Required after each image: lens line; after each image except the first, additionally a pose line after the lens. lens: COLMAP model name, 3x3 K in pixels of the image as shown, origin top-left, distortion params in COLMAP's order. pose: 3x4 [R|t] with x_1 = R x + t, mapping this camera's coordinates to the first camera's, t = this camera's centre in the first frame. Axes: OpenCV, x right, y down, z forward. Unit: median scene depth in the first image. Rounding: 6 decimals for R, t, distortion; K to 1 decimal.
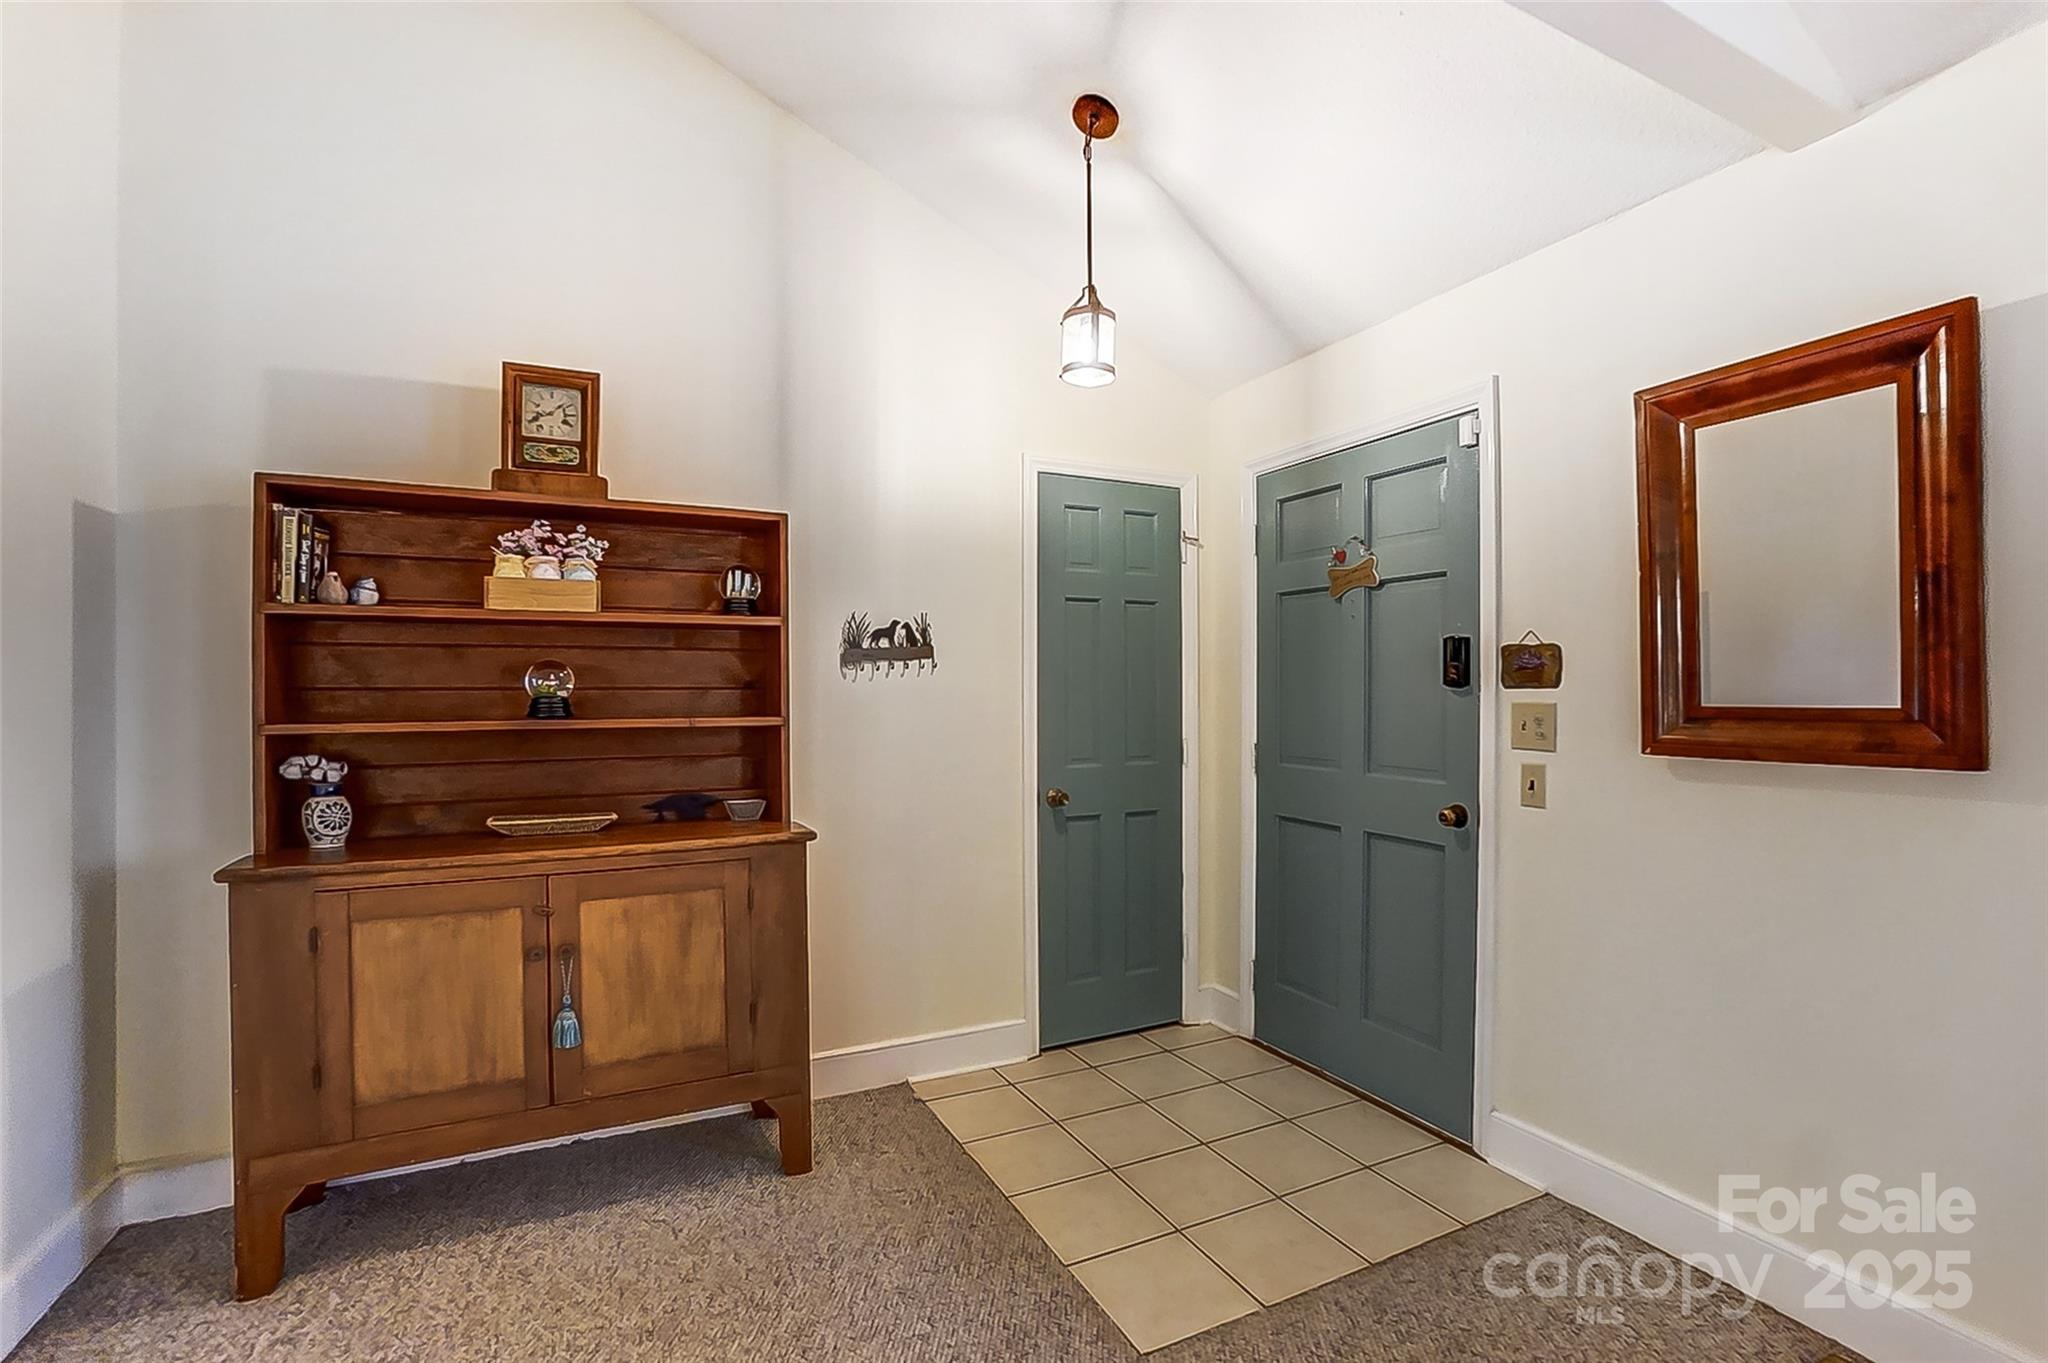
lens RADIAL K [[905.5, 0, 1016.8], [0, 905.5, 685.0], [0, 0, 1]] dist [-0.044834, 0.000826]
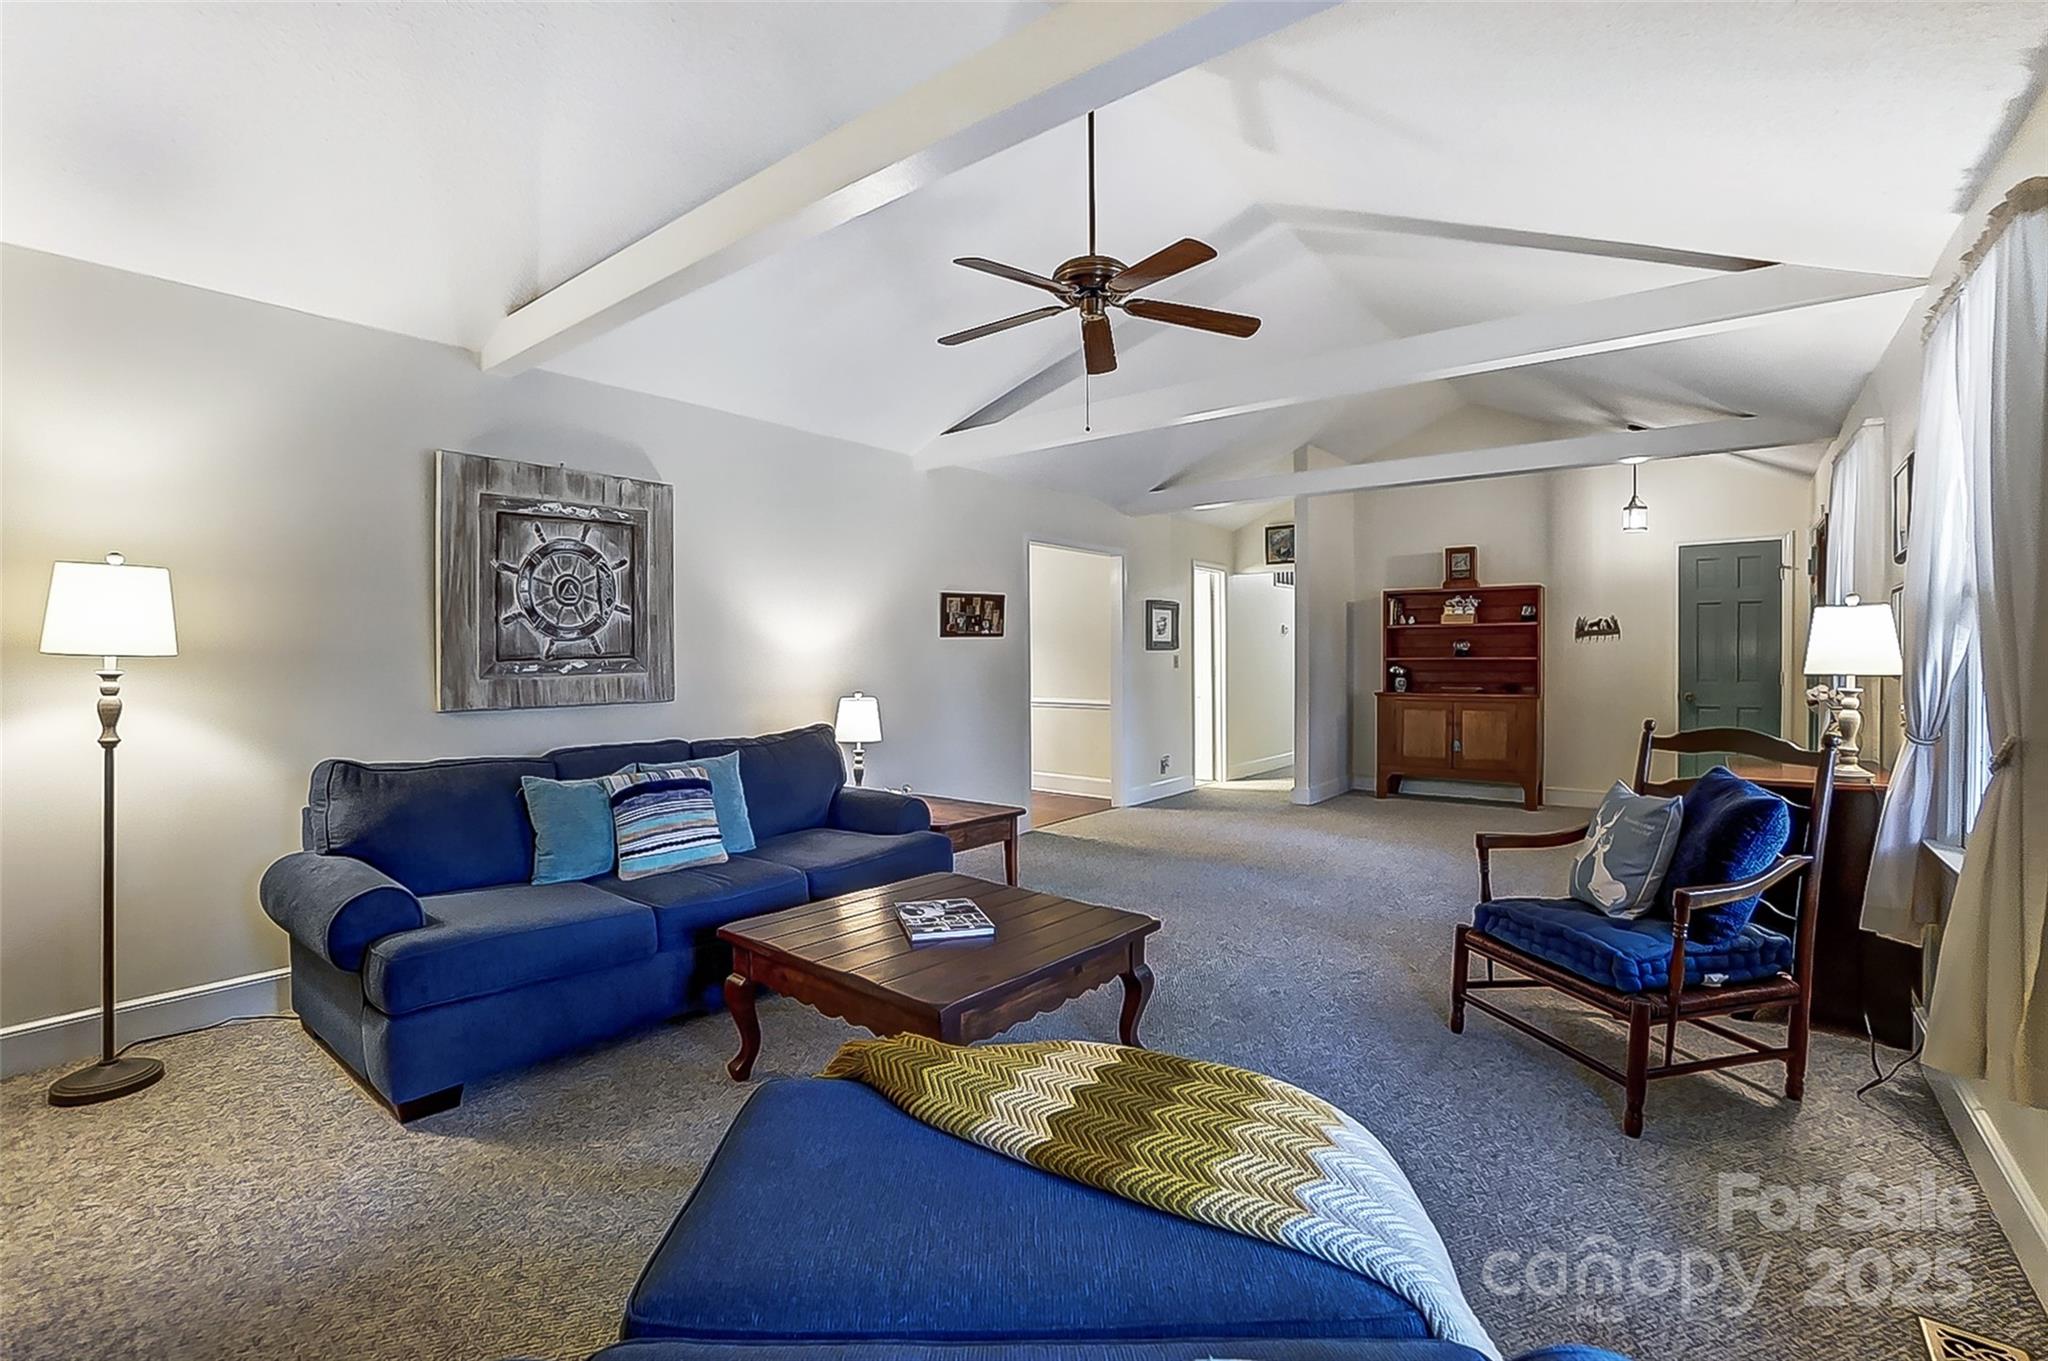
lens RADIAL K [[905.5, 0, 1016.8], [0, 905.5, 684.0], [0, 0, 1]] dist [-0.044834, 0.000826]
pose [[0.435492, 0.031723, -0.899634, 1.692474], [0.014326, 0.999008, 0.042162, -0.024067], [0.900079, -0.031250, 0.434605, -1.852212]]
